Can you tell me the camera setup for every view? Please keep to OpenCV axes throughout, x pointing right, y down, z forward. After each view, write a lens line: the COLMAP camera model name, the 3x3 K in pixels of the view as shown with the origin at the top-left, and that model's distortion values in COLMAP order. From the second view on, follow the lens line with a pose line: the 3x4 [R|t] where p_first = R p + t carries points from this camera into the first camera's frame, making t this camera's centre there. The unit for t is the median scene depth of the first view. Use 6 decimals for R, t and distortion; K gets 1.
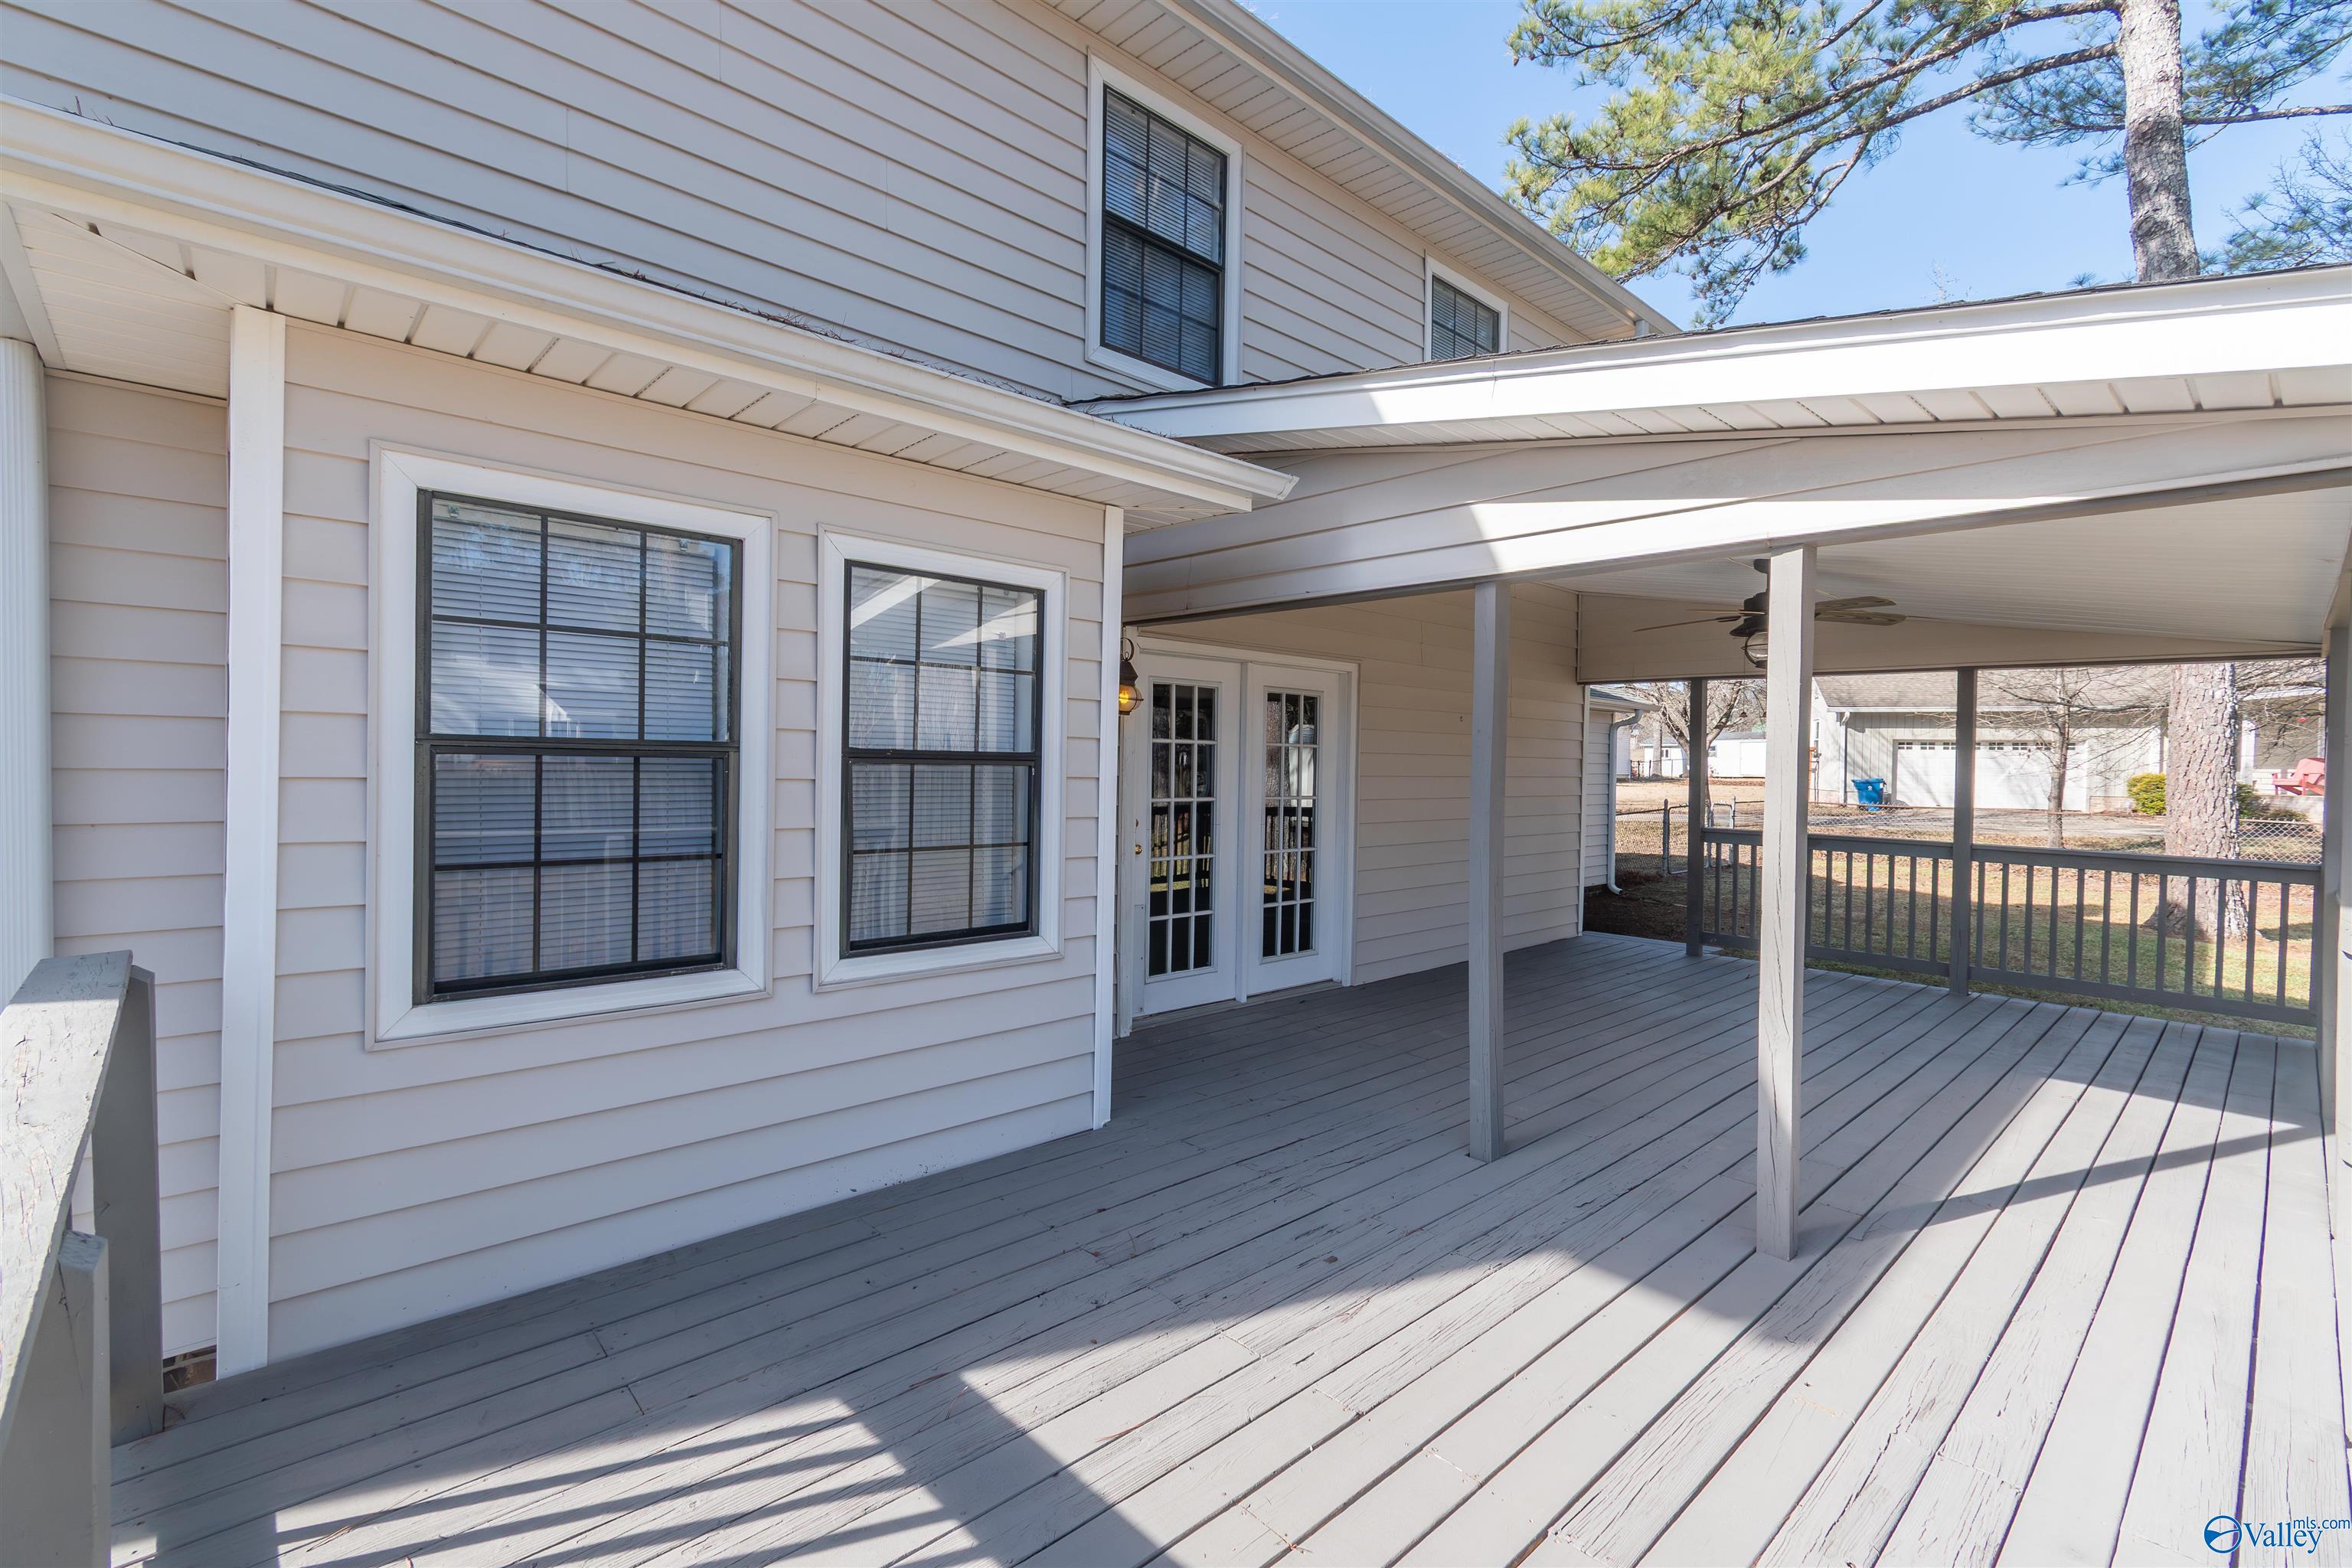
lens RADIAL K [[1052.4, 0, 1176.0], [0, 1052.4, 784.0], [0, 0, 1]] dist [-0.001406, -0.000433]
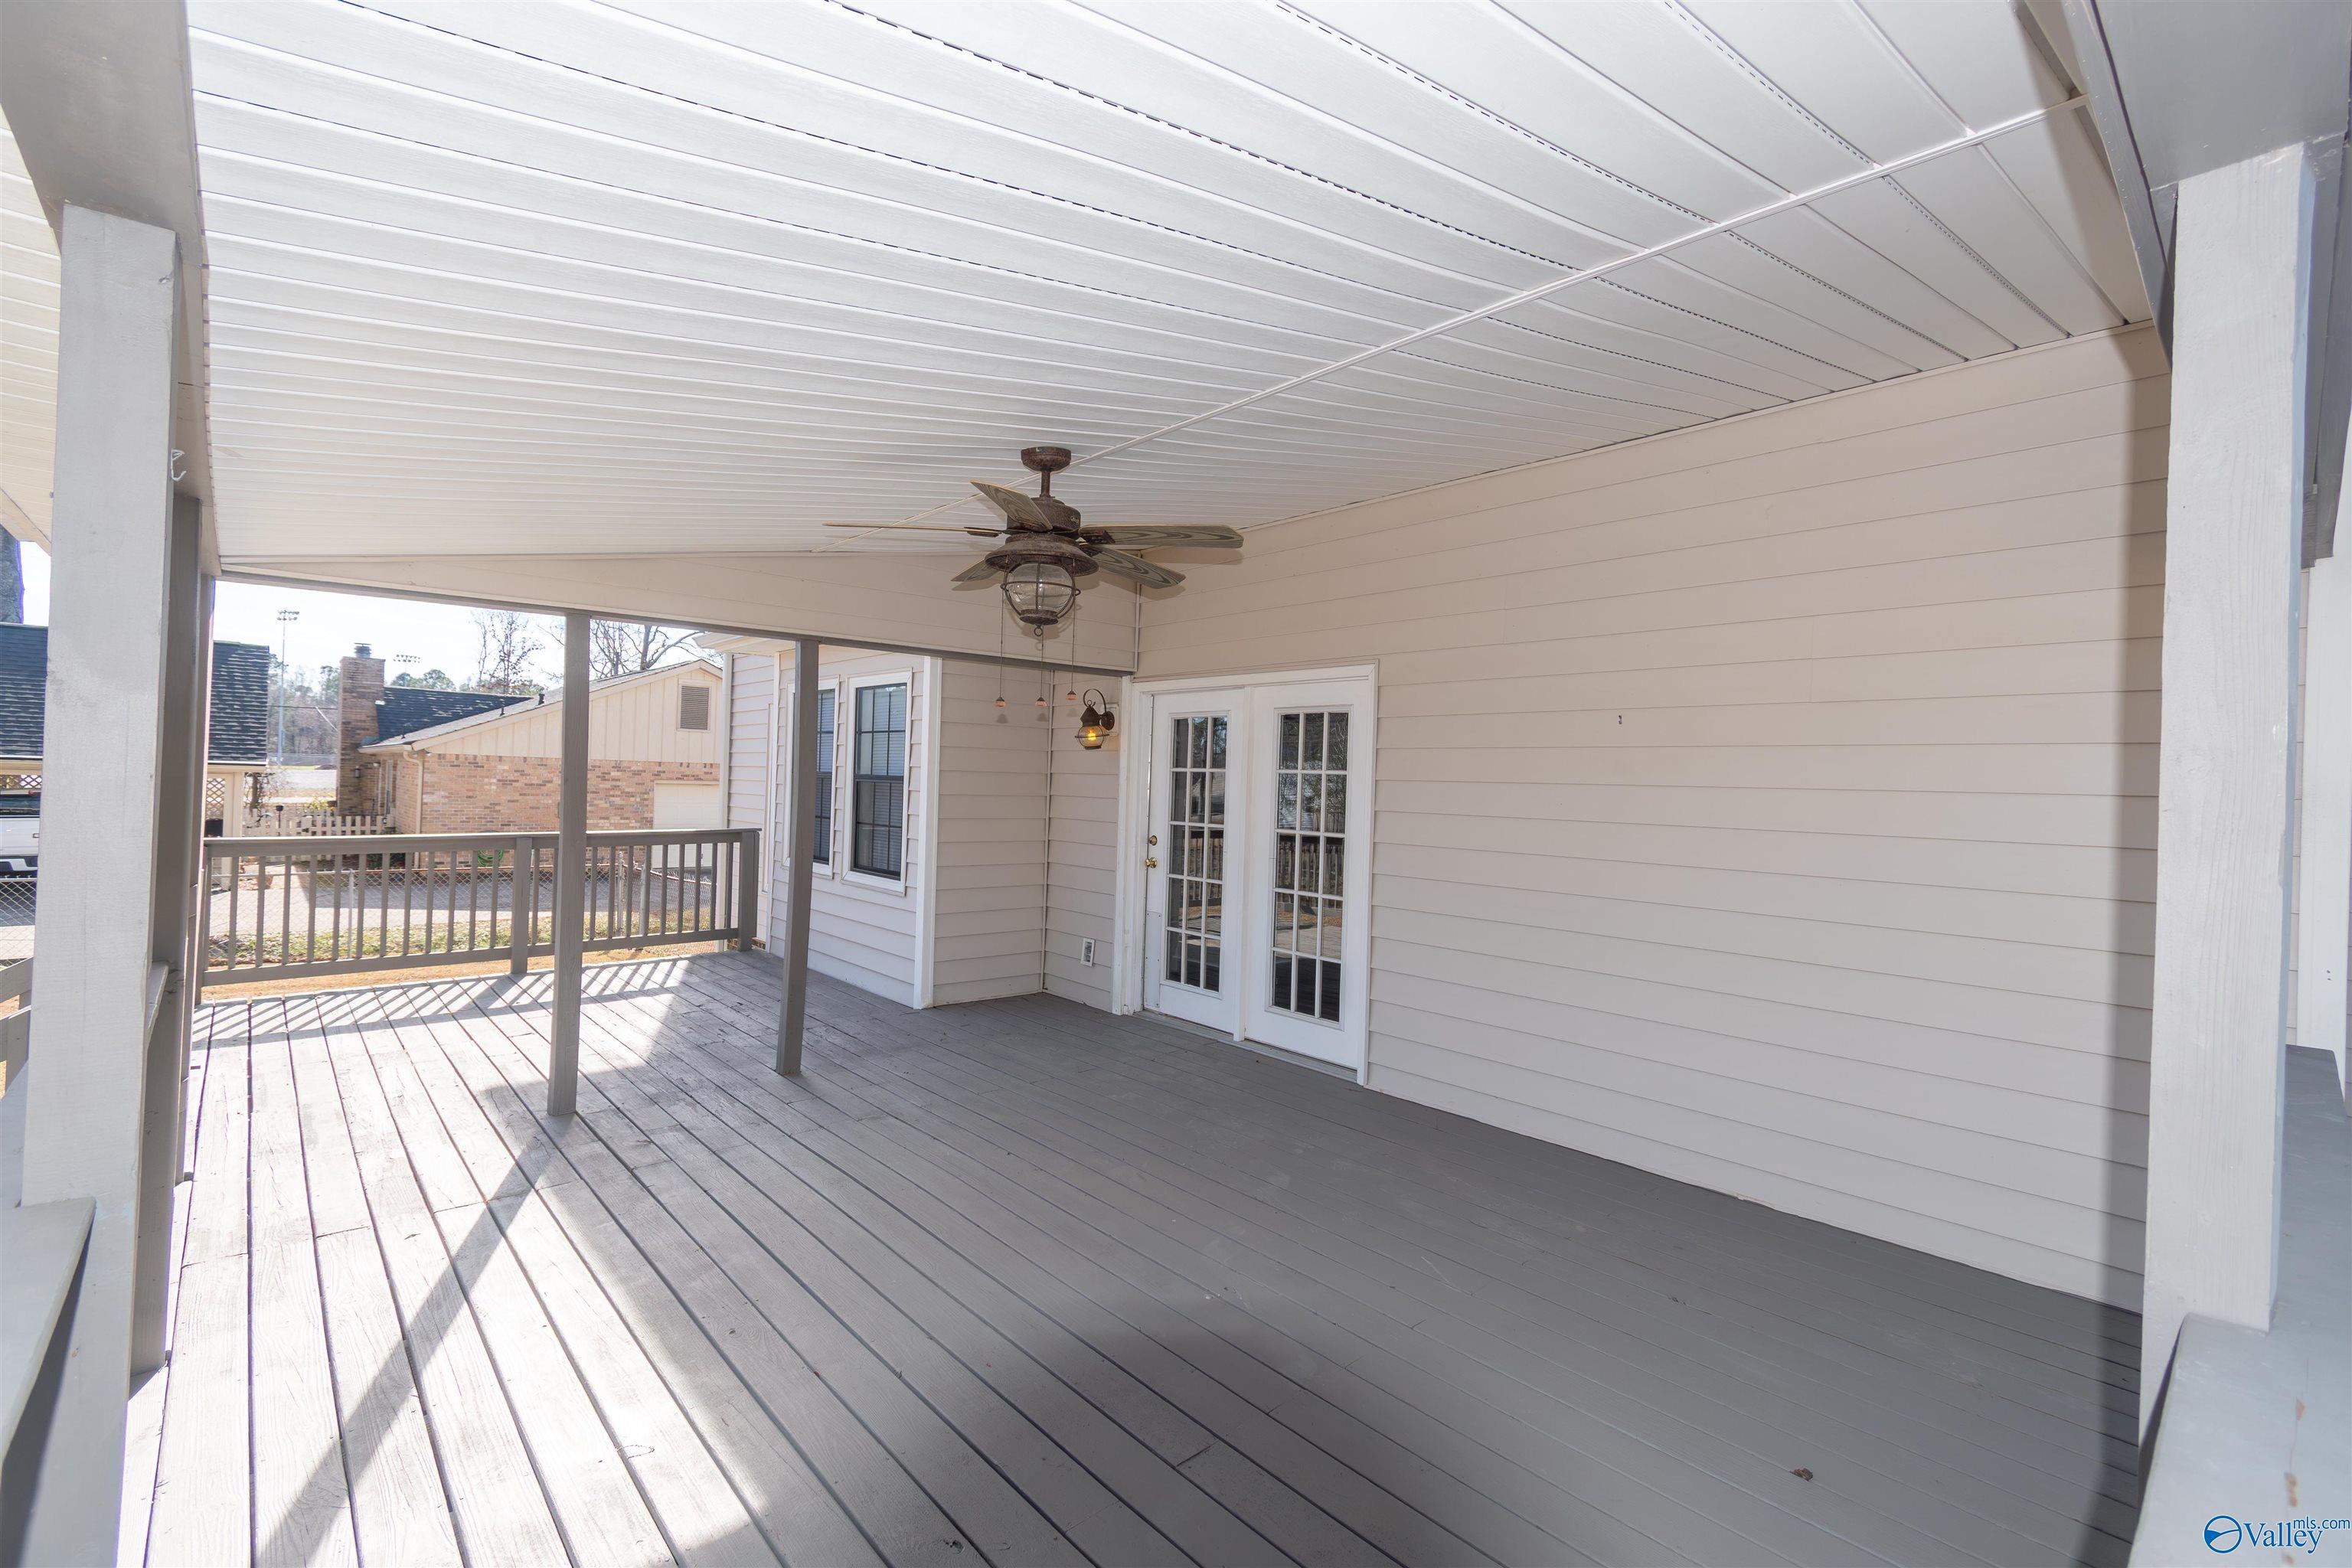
lens RADIAL K [[1052.4, 0, 1176.0], [0, 1052.4, 784.0], [0, 0, 1]] dist [-0.001406, -0.000433]
pose [[-0.027606, -0.016947, -0.999475, 1.035164], [-0.050675, 0.998594, -0.015532, -0.008368], [0.998334, 0.050220, -0.028426, 0.968850]]
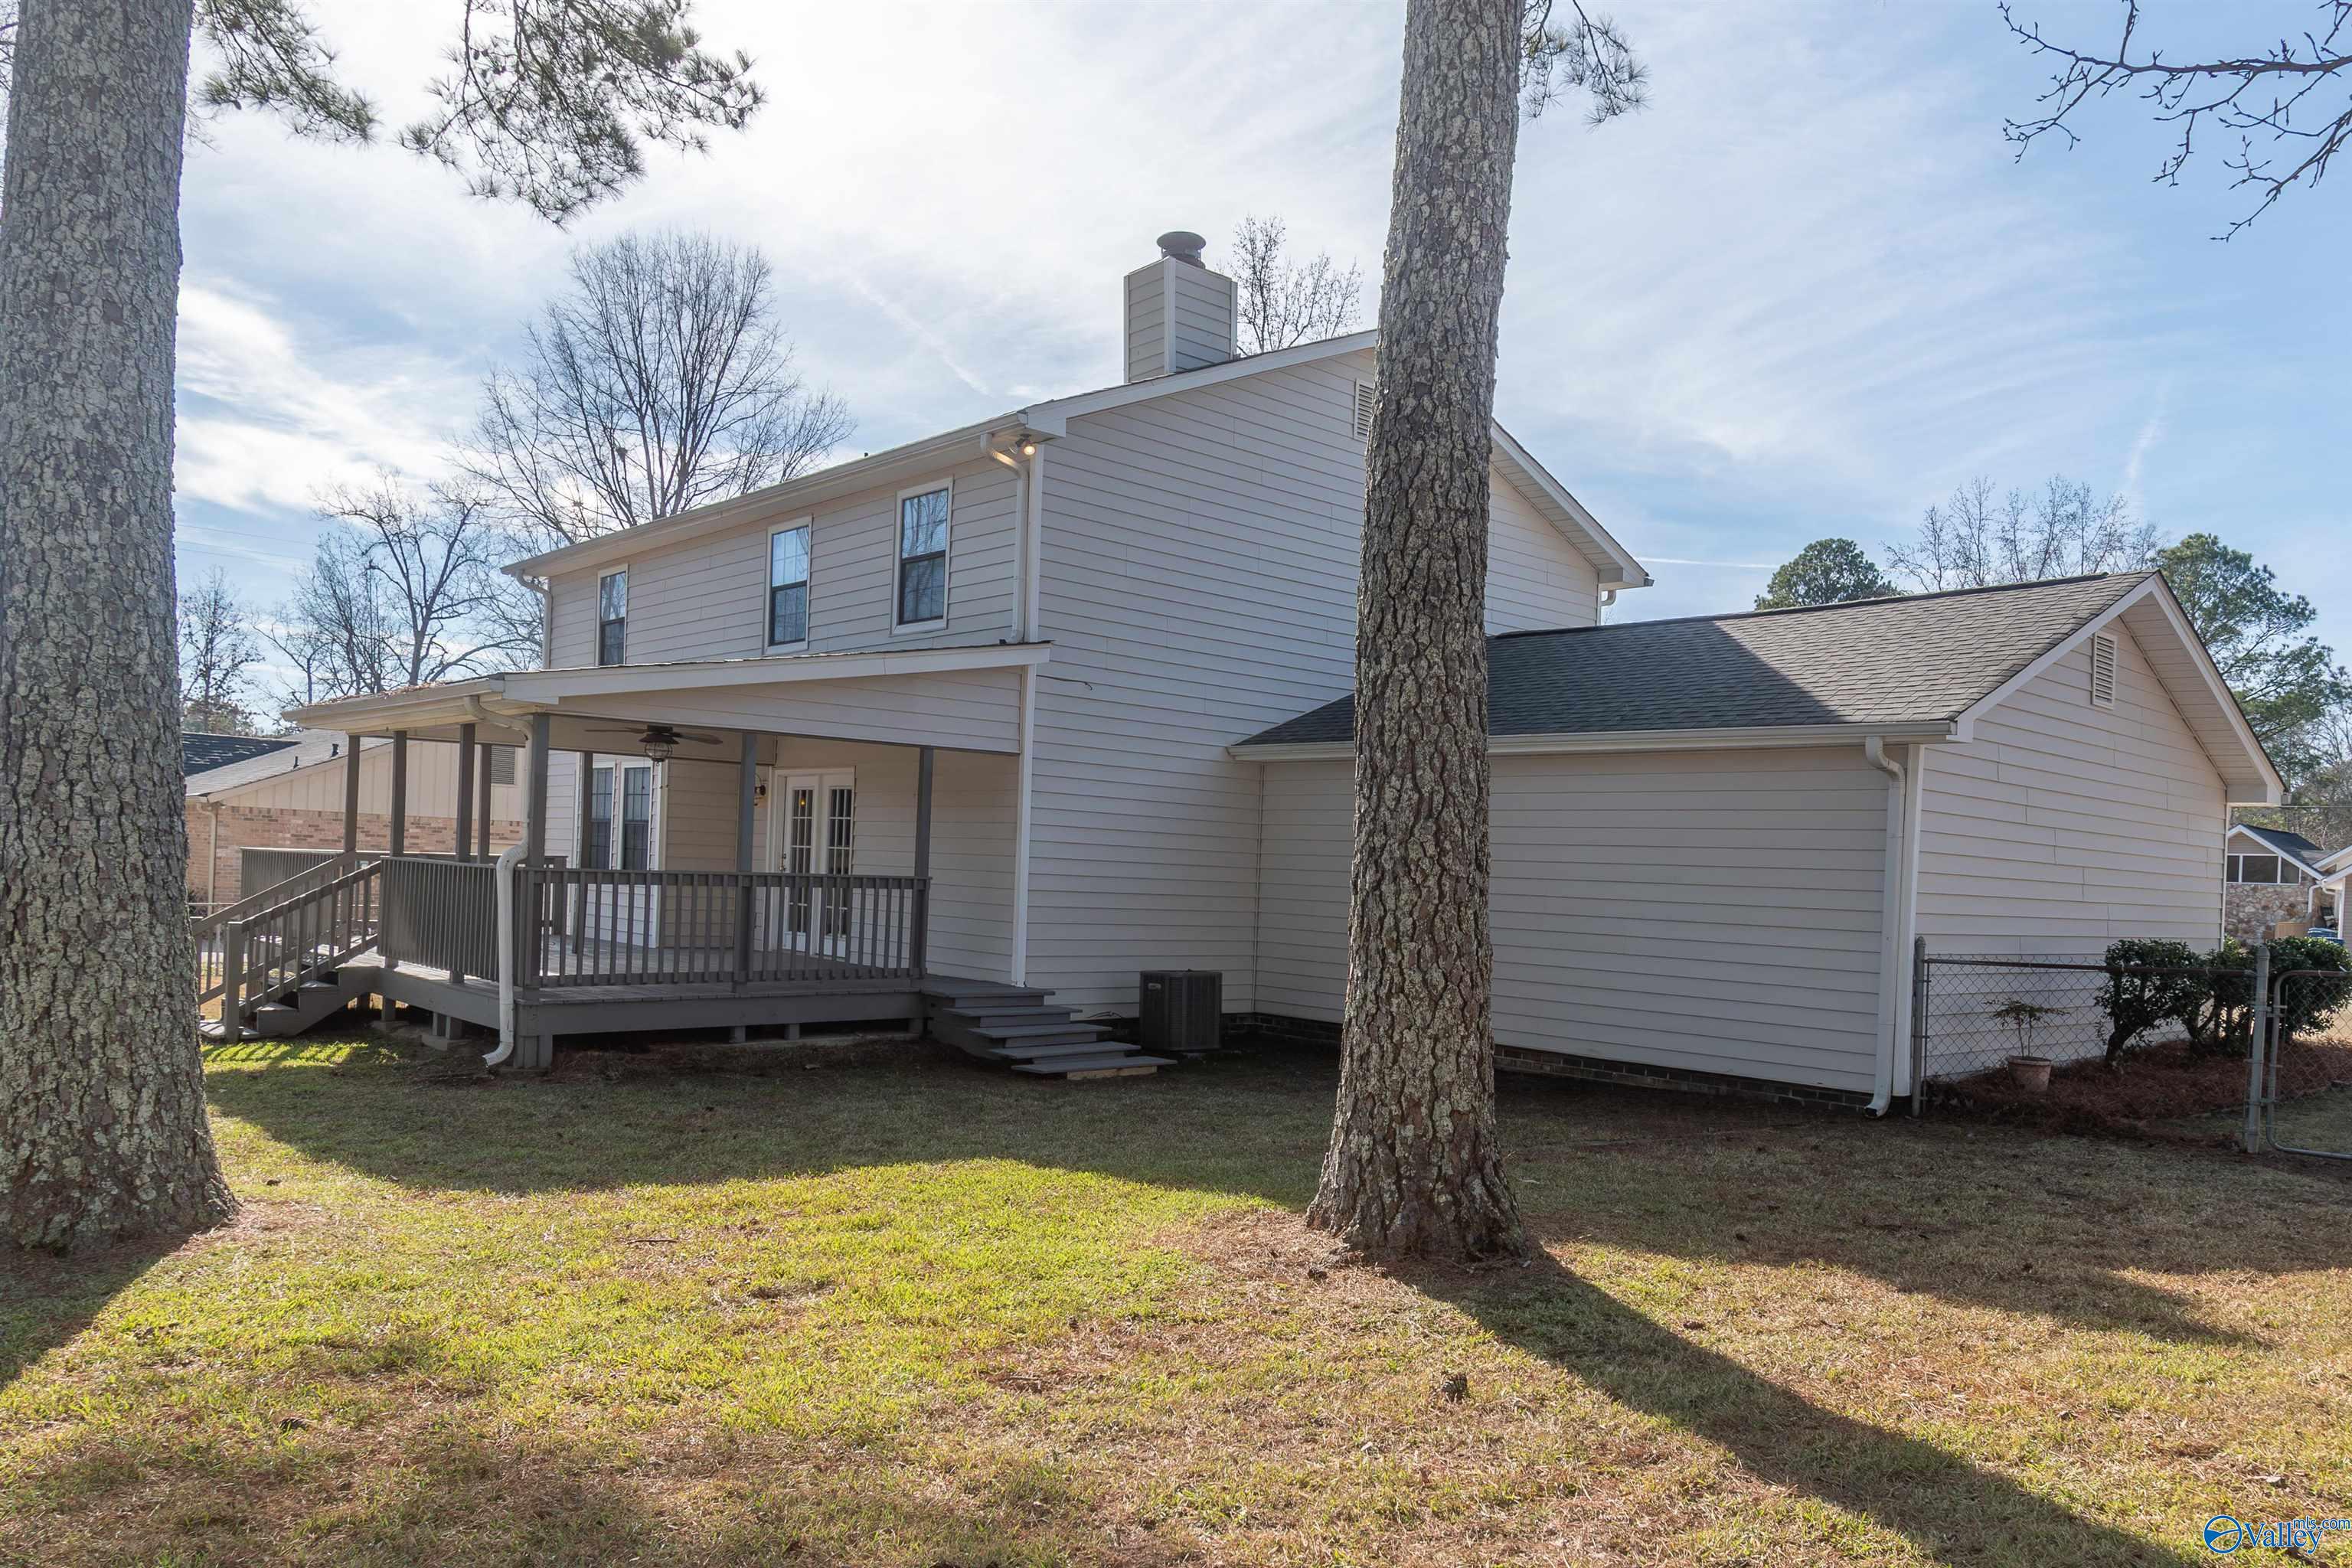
lens RADIAL K [[1569.1, 0, 1176.0], [0, 1569.1, 784.0], [0, 0, 1]] dist [-0.000954, -0.000226]
pose [[-0.034204, -0.073066, -0.996740, 2.779664], [-0.066433, 0.995284, -0.070680, 0.053465], [0.997204, 0.063799, -0.038897, 1.728158]]
